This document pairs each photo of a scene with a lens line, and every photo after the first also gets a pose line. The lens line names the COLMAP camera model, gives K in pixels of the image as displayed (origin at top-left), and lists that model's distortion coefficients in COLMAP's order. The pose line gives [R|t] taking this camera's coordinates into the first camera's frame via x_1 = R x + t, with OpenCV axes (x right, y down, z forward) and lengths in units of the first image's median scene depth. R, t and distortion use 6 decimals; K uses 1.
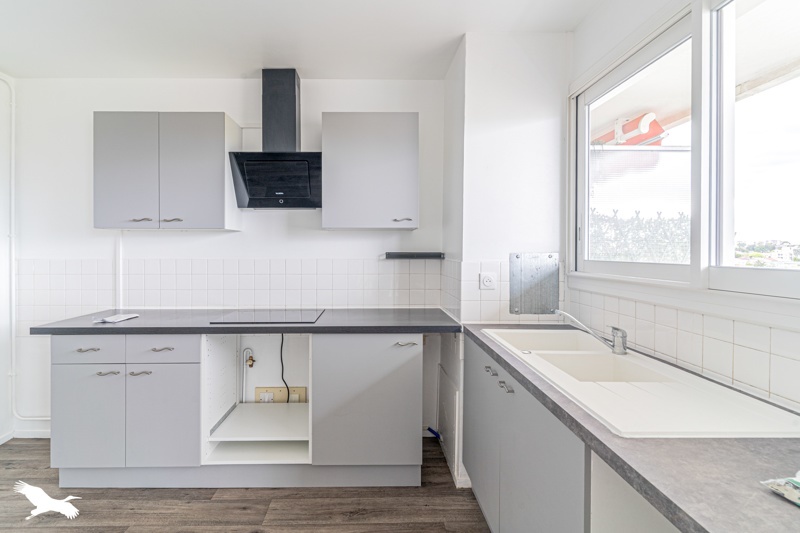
lens RADIAL K [[393.0, 0, 359.7], [0, 393.0, 254.6], [0, 0, 1]] dist [0.005038, 0.000222]
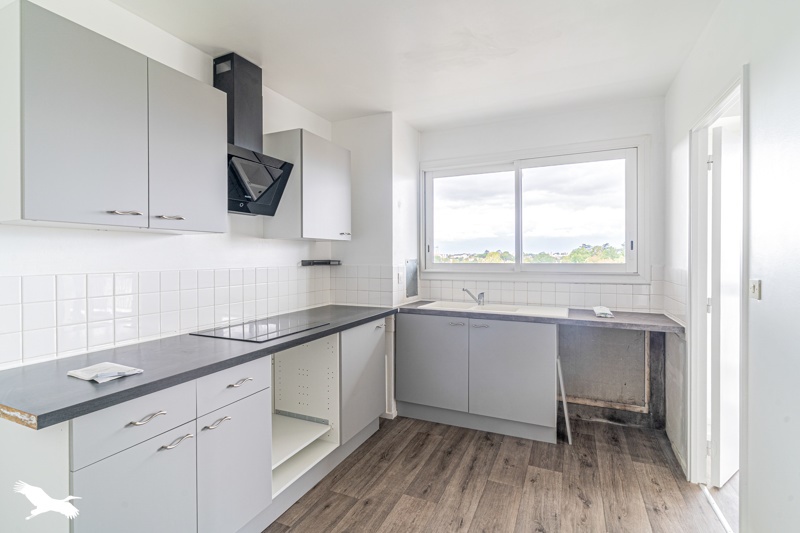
lens RADIAL K [[393.0, 0, 395.9], [0, 393.0, 261.8], [0, 0, 1]] dist [0.005038, 0.000222]
pose [[0.419856, -0.012578, 0.907504, -1.092370], [0.016207, 0.999848, 0.006359, -0.005110], [-0.907446, 0.012038, 0.419996, 0.370351]]
